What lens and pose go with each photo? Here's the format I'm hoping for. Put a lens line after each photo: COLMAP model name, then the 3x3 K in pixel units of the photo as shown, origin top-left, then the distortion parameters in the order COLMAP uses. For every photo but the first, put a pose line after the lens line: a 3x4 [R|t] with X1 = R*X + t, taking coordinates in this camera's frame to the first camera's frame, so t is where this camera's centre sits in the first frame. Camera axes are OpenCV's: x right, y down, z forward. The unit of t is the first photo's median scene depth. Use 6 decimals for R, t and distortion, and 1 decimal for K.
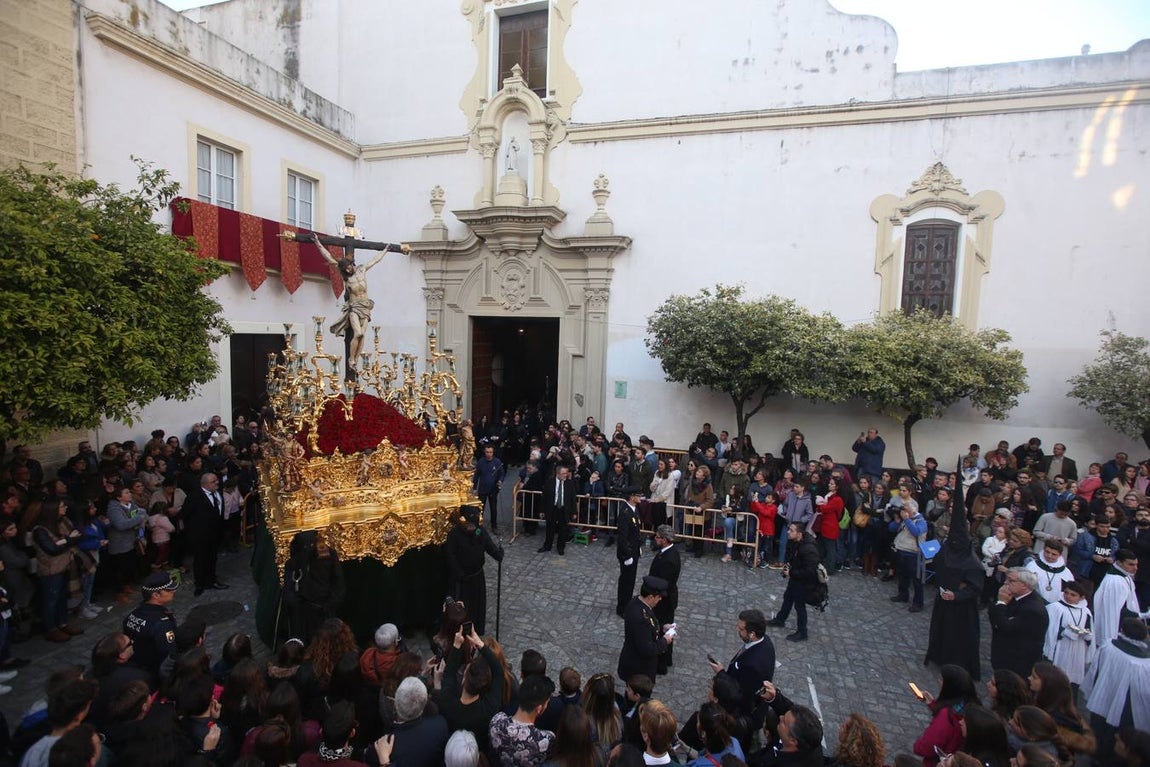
lens RADIAL K [[536.0, 0, 570.3], [0, 536.0, 378.2], [0, 0, 1]] dist [-0.049426, 0.019418]
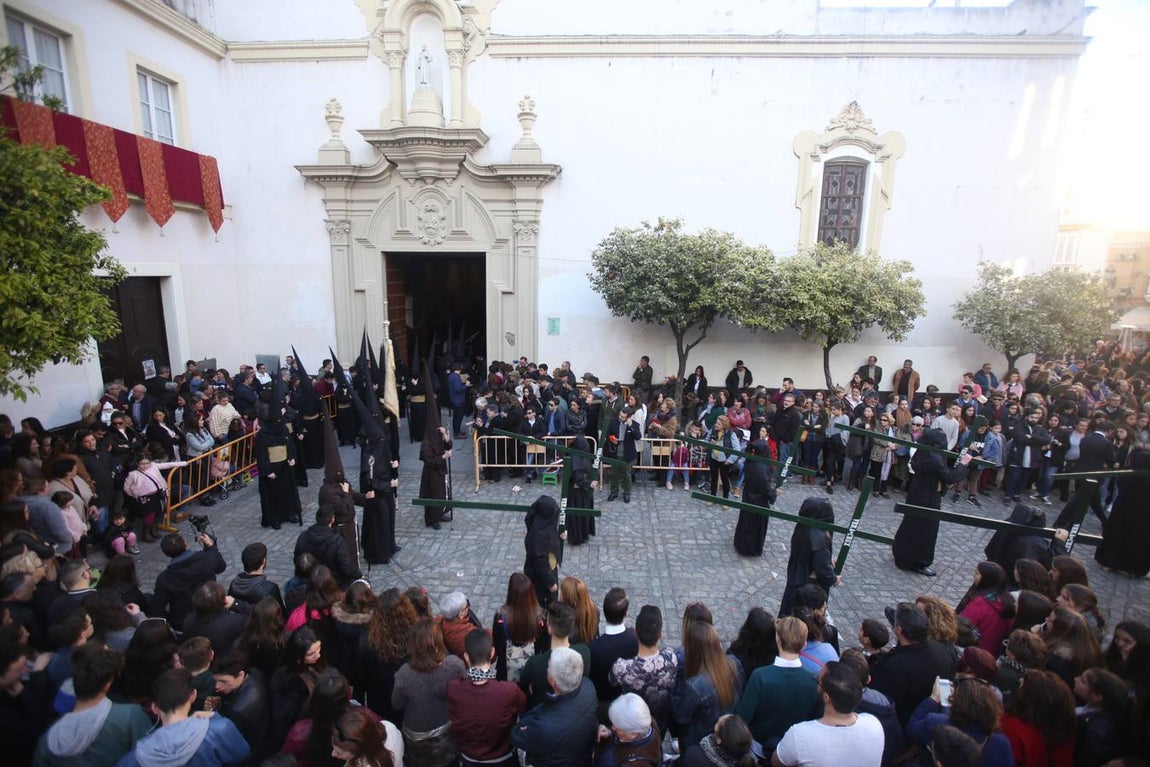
lens RADIAL K [[536.0, 0, 570.3], [0, 536.0, 378.2], [0, 0, 1]] dist [-0.049426, 0.019418]
pose [[0.971595, -0.060410, 0.228810, -0.118660], [0.033017, 0.992017, 0.121708, -0.003744], [-0.234336, -0.110696, 0.965833, 0.042123]]
